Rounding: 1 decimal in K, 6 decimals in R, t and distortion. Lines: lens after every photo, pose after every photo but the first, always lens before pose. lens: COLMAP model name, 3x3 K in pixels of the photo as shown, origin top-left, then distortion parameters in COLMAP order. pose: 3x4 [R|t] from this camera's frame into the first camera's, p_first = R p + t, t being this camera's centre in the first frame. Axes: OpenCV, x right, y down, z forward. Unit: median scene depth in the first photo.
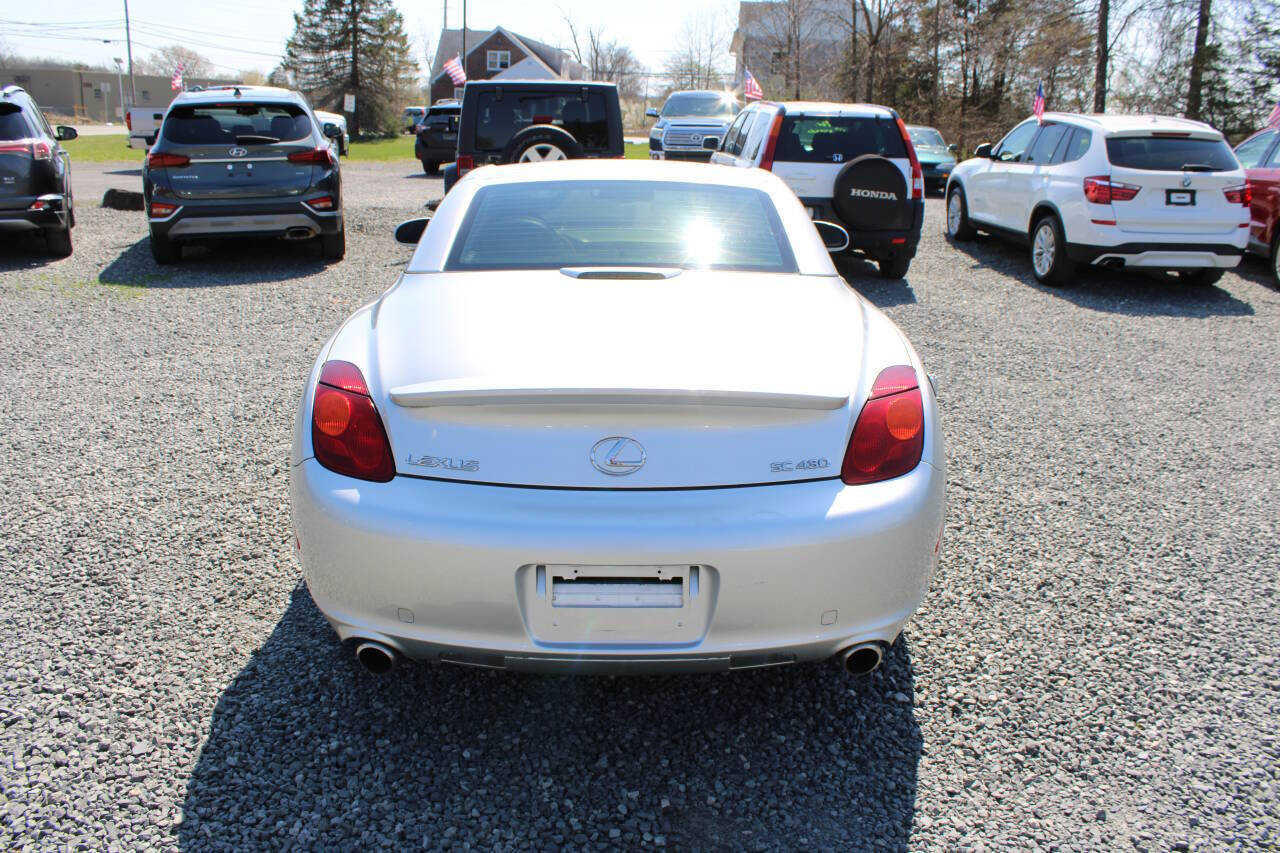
lens RADIAL K [[1050.2, 0, 640.0], [0, 1050.2, 426.5], [0, 0, 1]] dist [-0.156783, 0.133702]
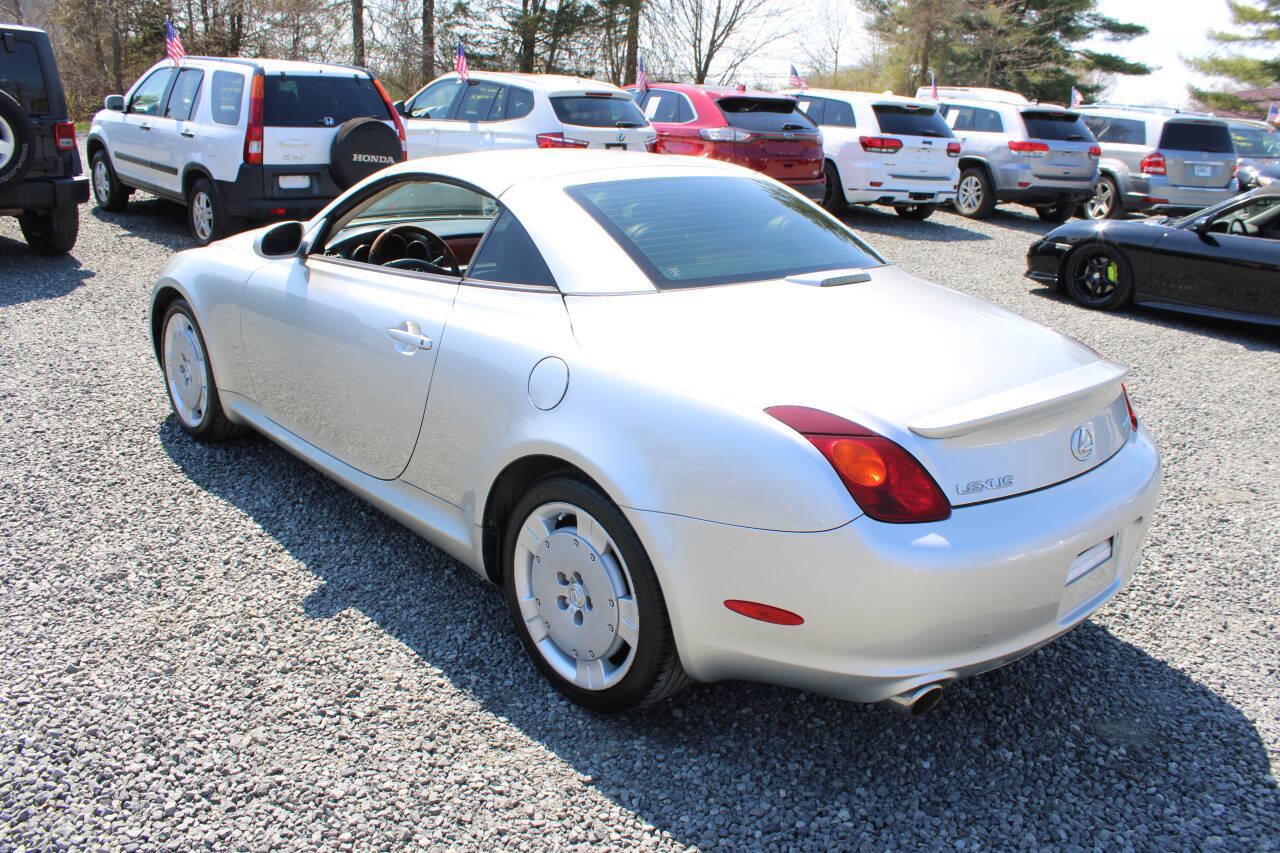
lens RADIAL K [[1058.9, 0, 644.3], [0, 1058.9, 418.1], [0, 0, 1]] dist [-0.155779, 0.132307]
pose [[0.735285, -0.175624, 0.654609, -0.262753], [0.147980, 0.984141, 0.097816, -0.043033], [-0.661406, 0.024946, 0.749613, 0.109871]]
